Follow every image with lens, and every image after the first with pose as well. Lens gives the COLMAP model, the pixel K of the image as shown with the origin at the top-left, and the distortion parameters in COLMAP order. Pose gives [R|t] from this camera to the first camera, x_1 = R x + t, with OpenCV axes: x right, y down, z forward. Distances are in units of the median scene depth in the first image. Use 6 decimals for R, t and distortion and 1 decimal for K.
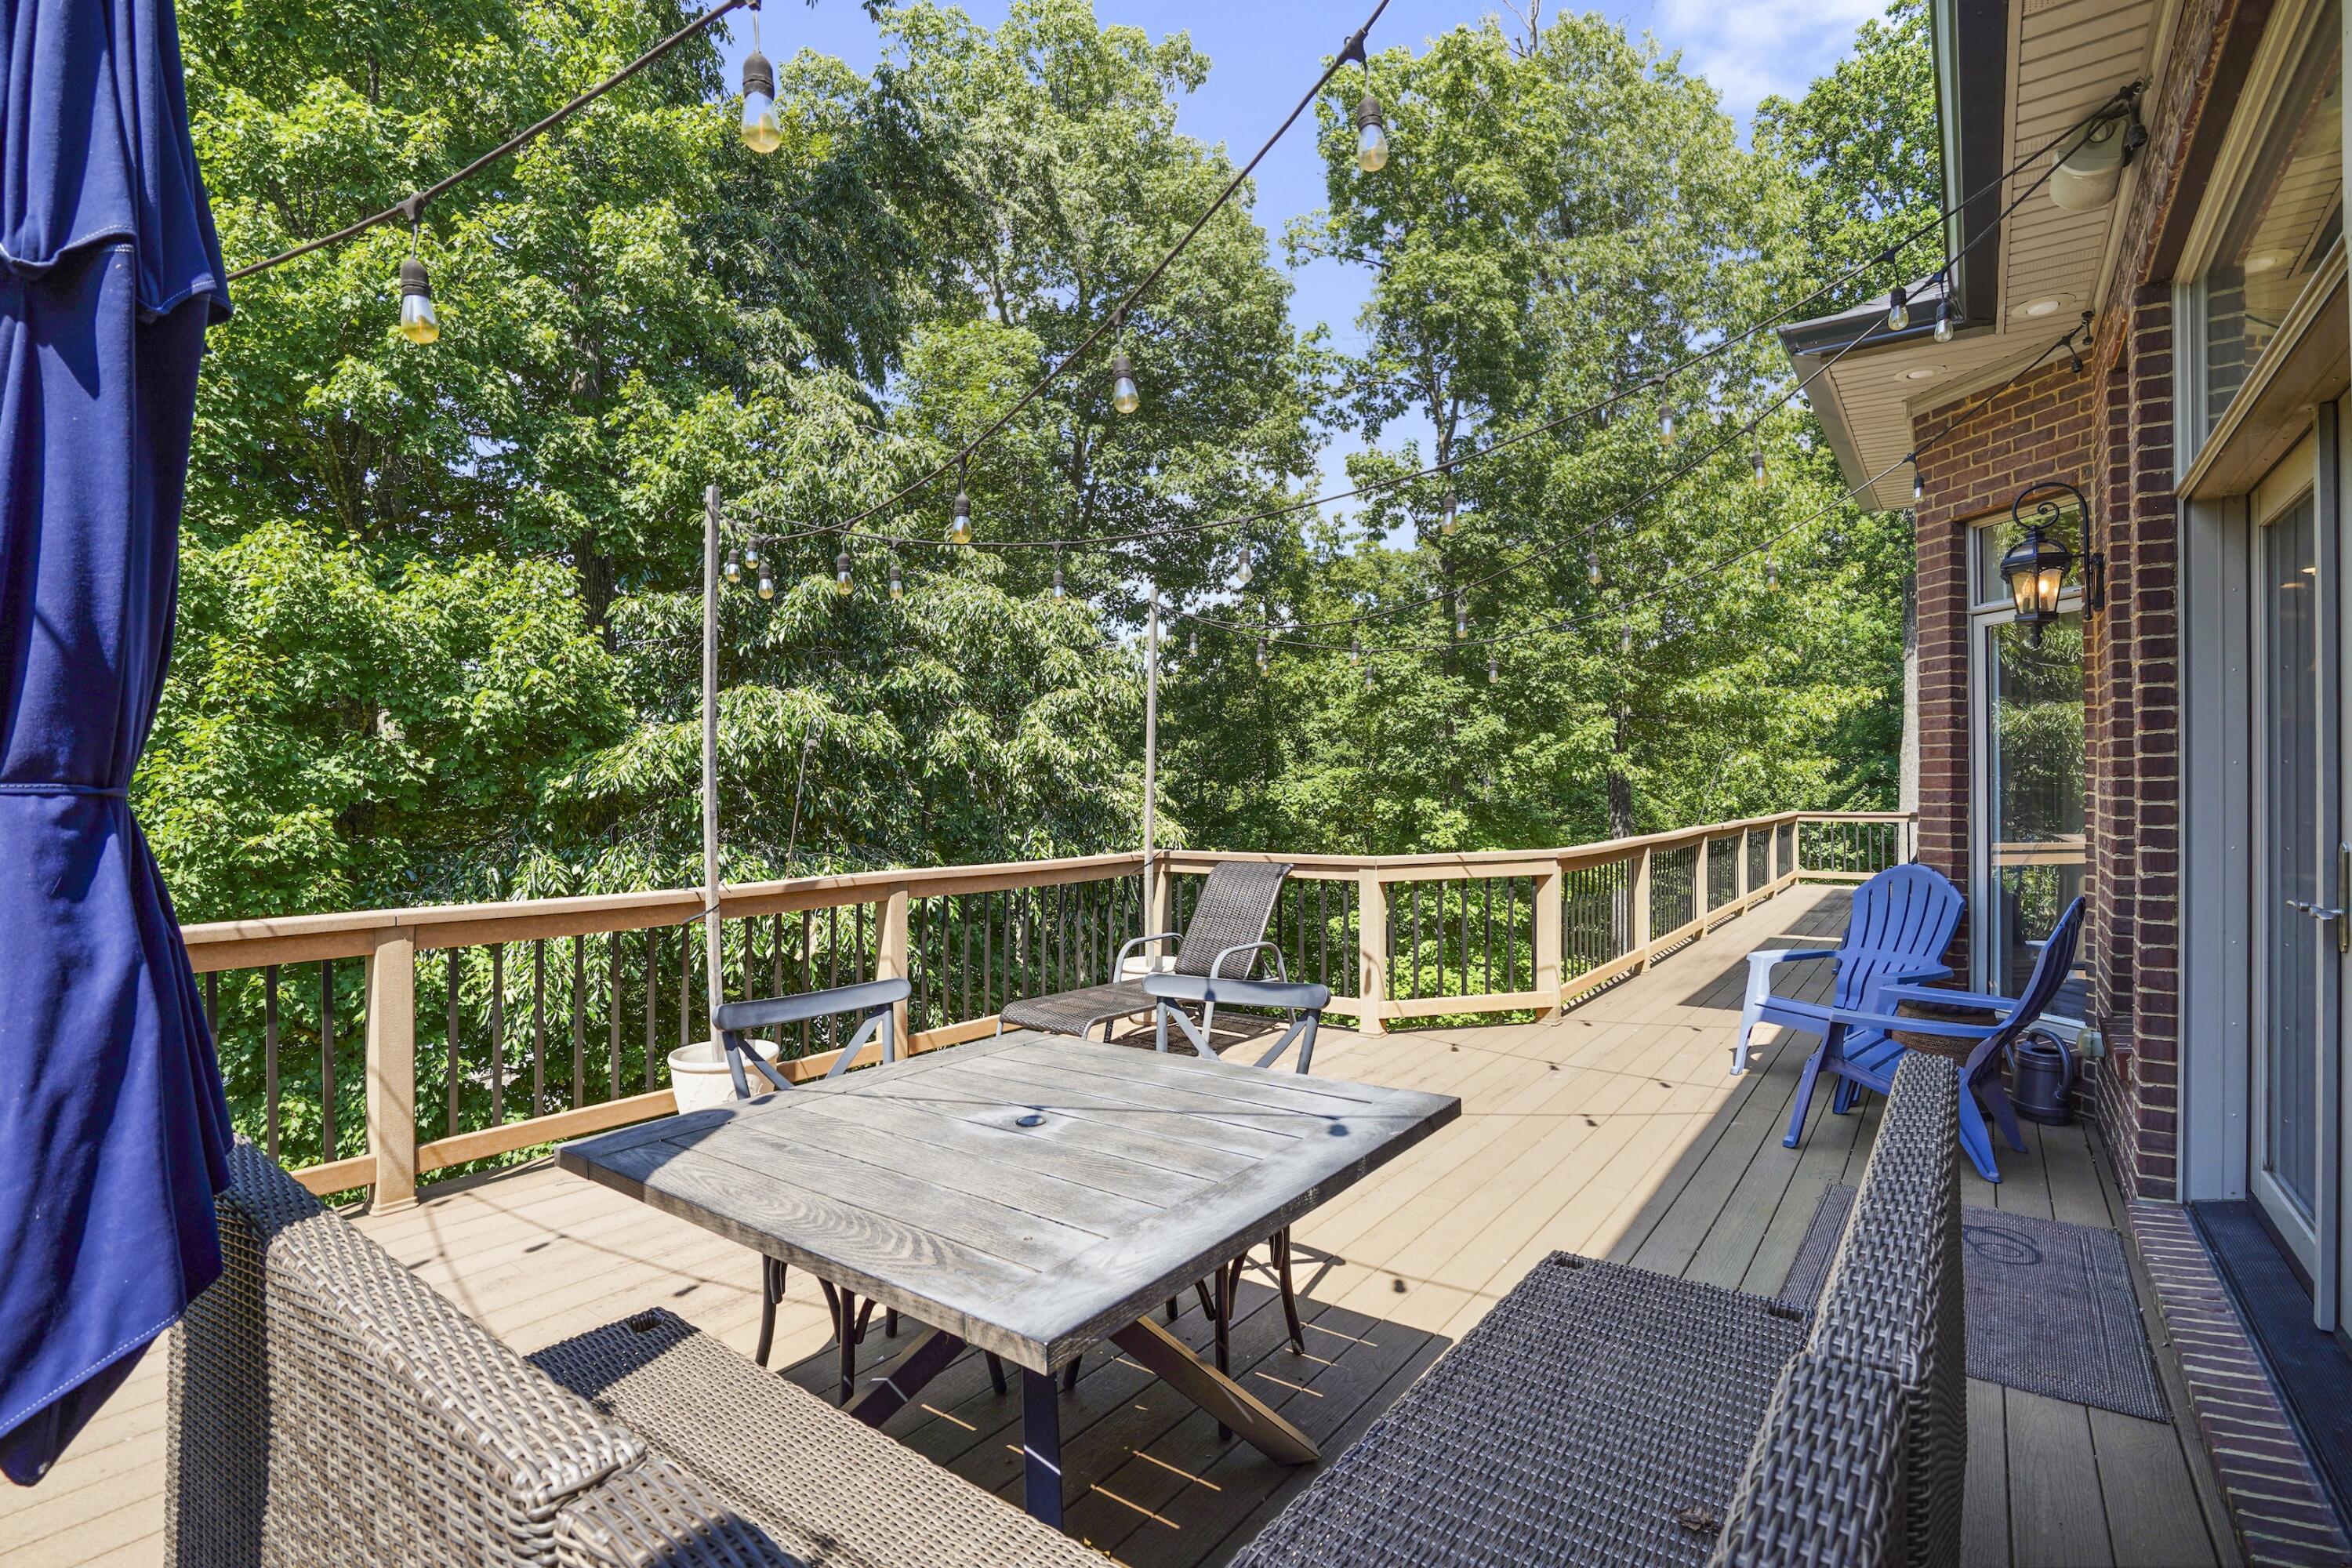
lens RADIAL K [[1106.3, 0, 1179.2], [0, 1106.3, 790.6], [0, 0, 1]] dist [-0.058697, 0.021709]
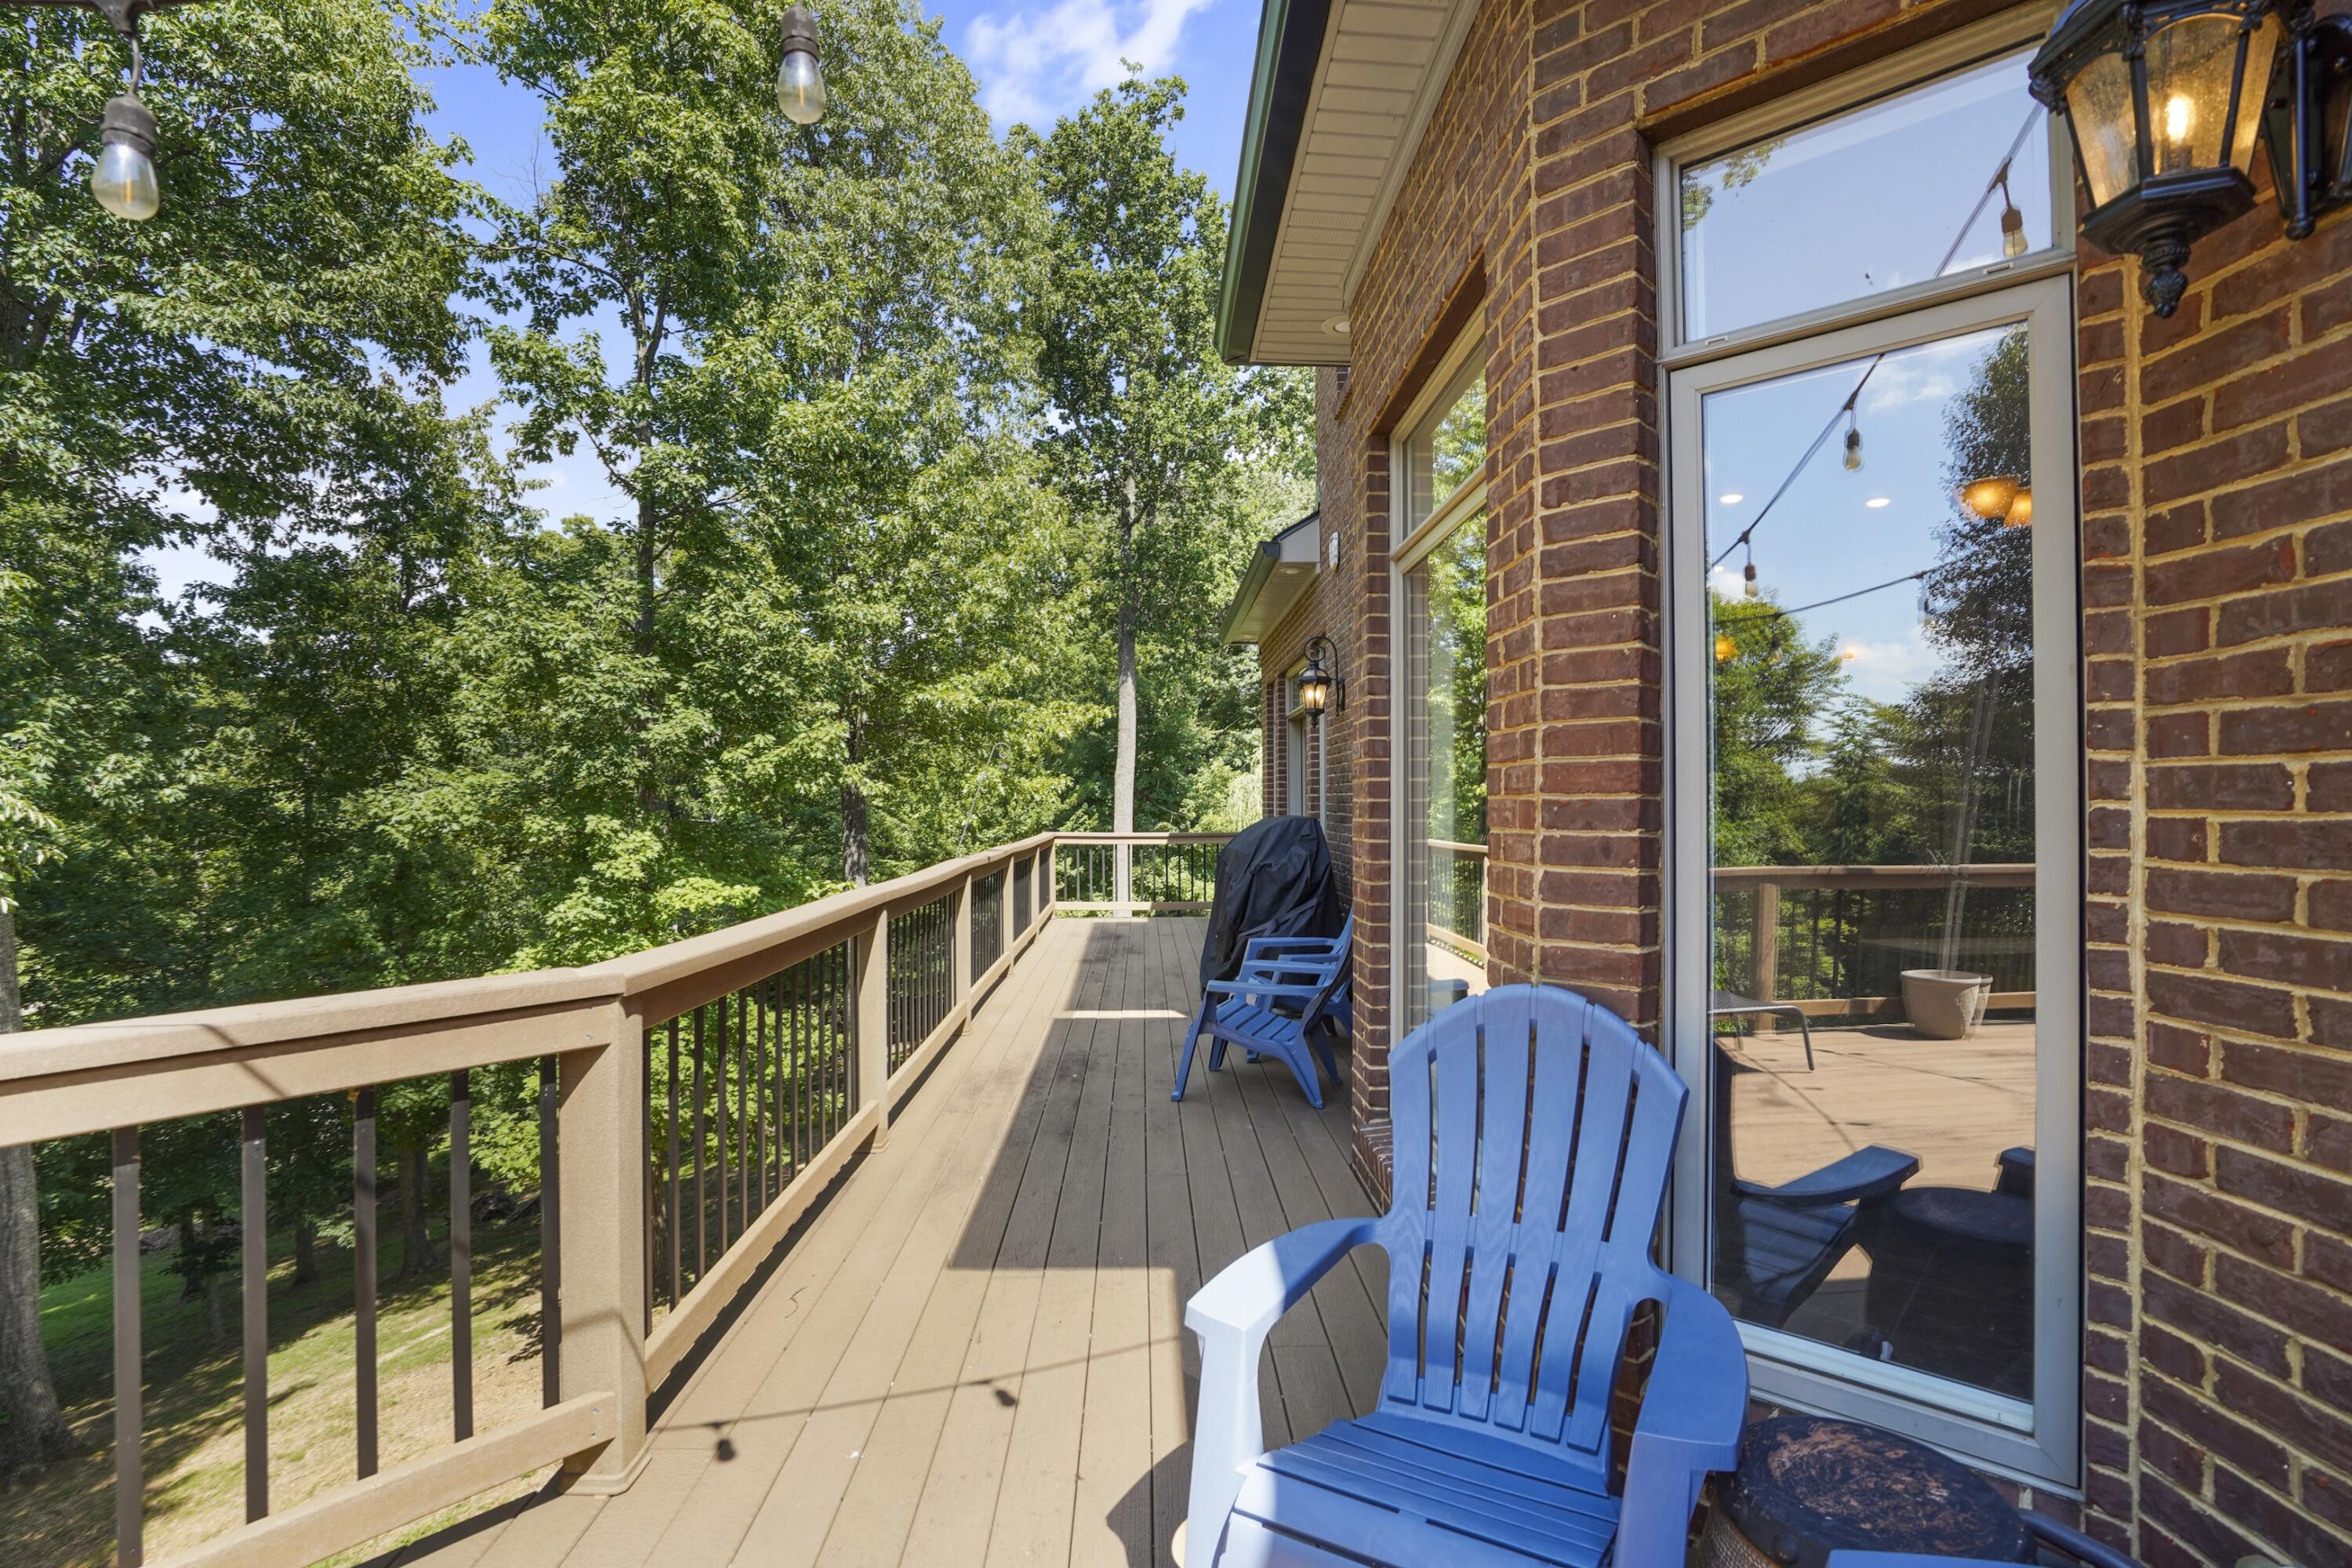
lens RADIAL K [[1106.3, 0, 1179.2], [0, 1106.3, 790.6], [0, 0, 1]] dist [-0.058697, 0.021709]
pose [[0.786141, 0.016203, 0.617835, 0.068179], [-0.006218, 0.999813, -0.018308, 0.001255], [-0.618016, 0.010551, 0.786095, 0.159934]]
